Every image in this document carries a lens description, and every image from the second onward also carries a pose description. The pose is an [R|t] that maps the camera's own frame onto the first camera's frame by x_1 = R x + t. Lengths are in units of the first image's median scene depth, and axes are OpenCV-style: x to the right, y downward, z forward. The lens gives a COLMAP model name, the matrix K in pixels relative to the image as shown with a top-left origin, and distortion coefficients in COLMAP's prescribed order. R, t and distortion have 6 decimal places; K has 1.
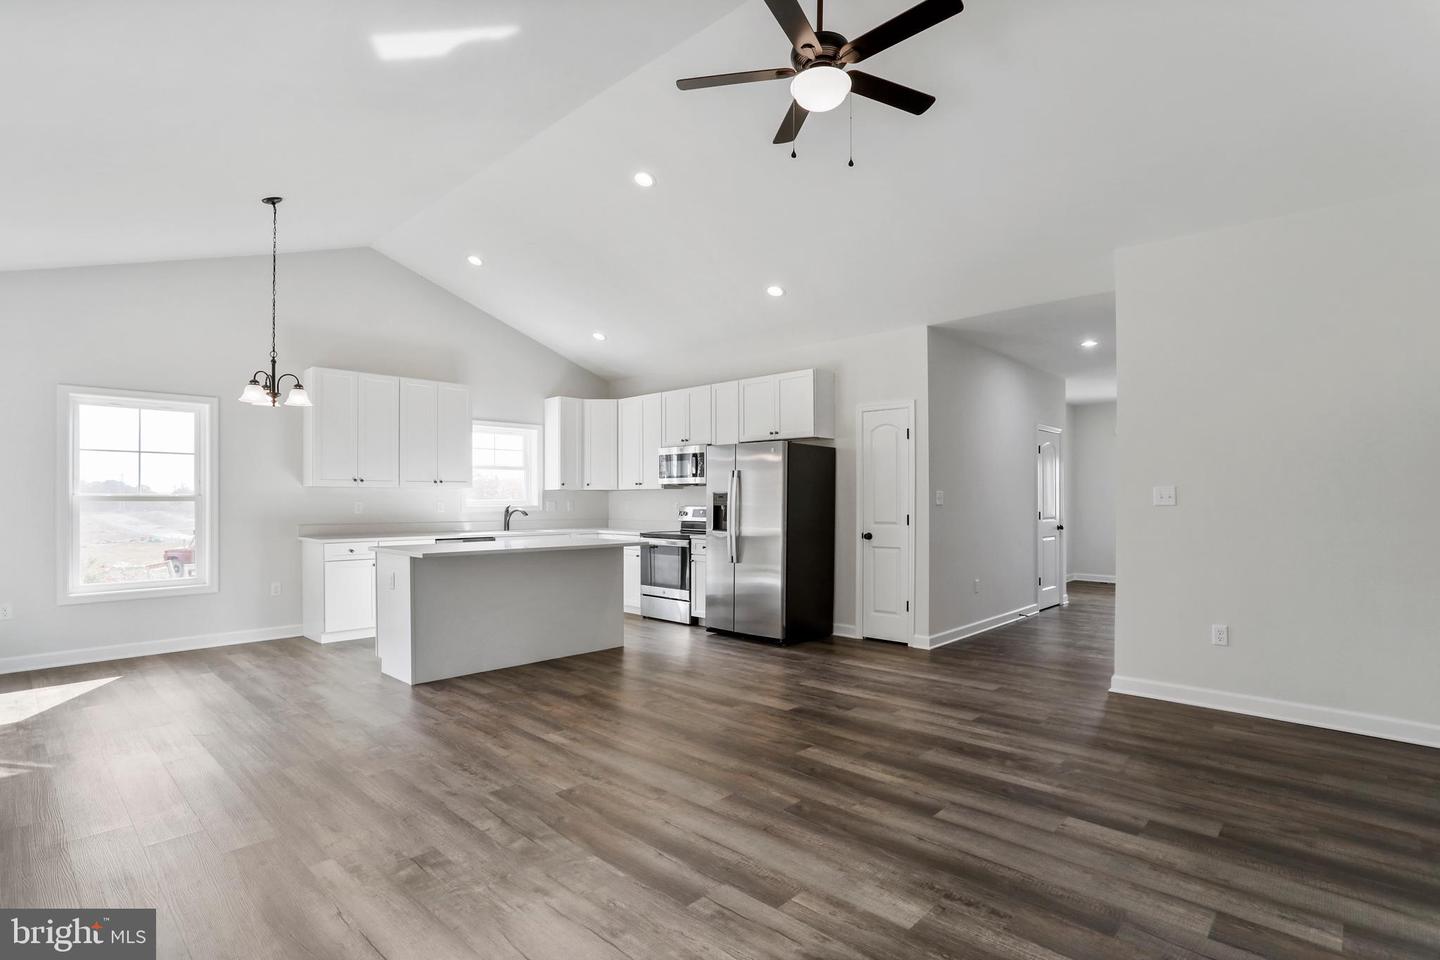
lens RADIAL K [[696.5, 0, 718.5], [0, 696.5, 495.1], [0, 0, 1]] dist [-0.066690, 0.035115]
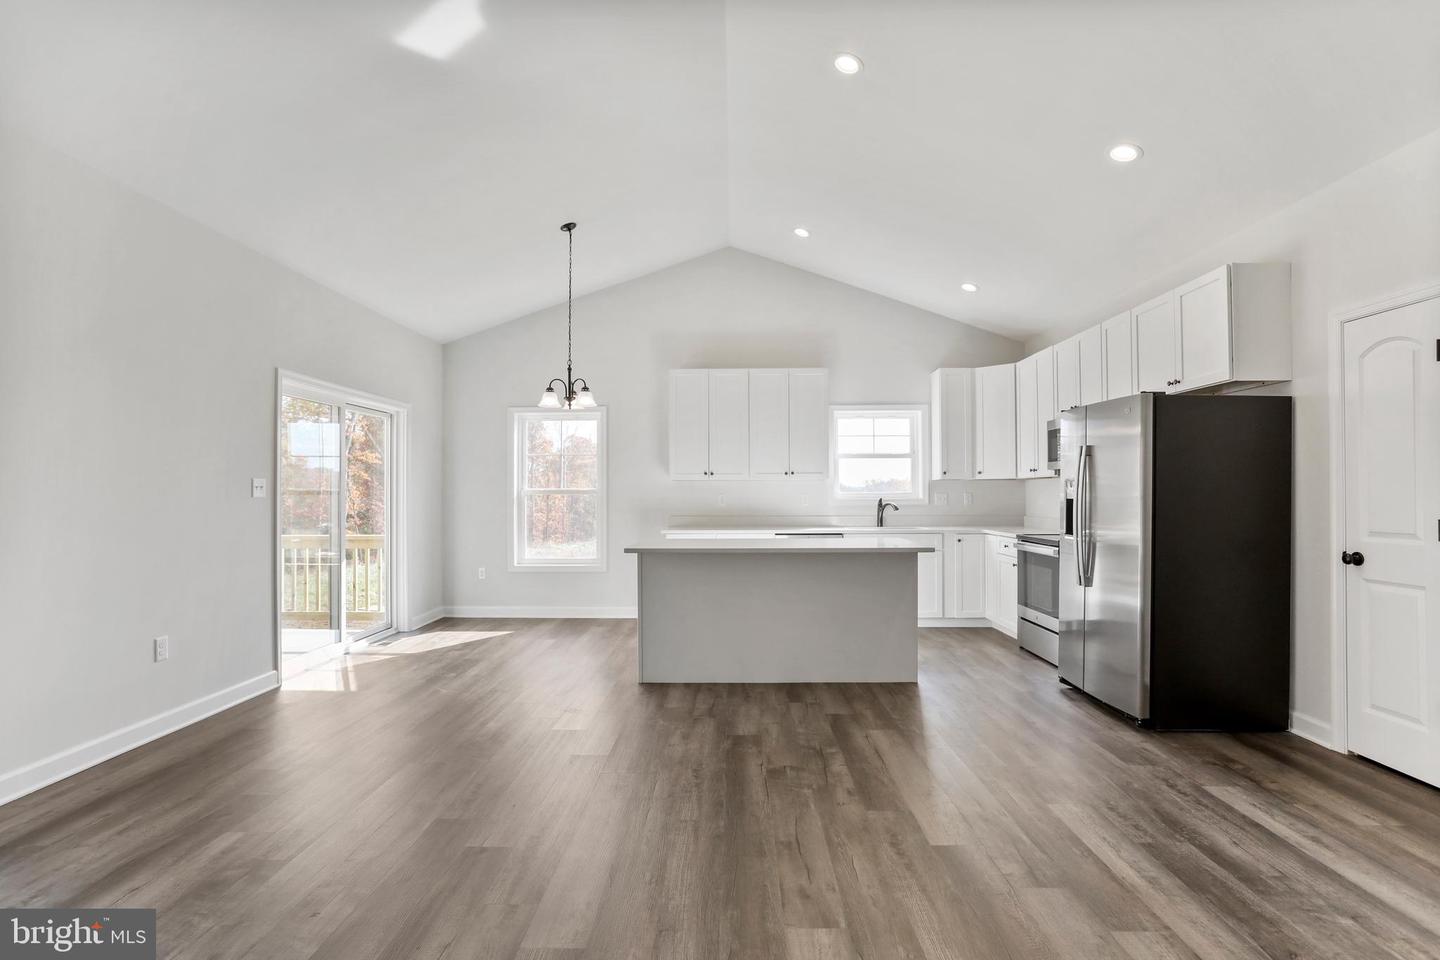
lens RADIAL K [[703.0, 0, 720.0], [0, 703.0, 480.0], [0, 0, 1]] dist [-0.070191, 0.036731]
pose [[0.678122, -0.016175, -0.734771, 0.261392], [0.008397, 0.999863, -0.014261, 0.003242], [0.734901, 0.003500, 0.678165, 0.295149]]
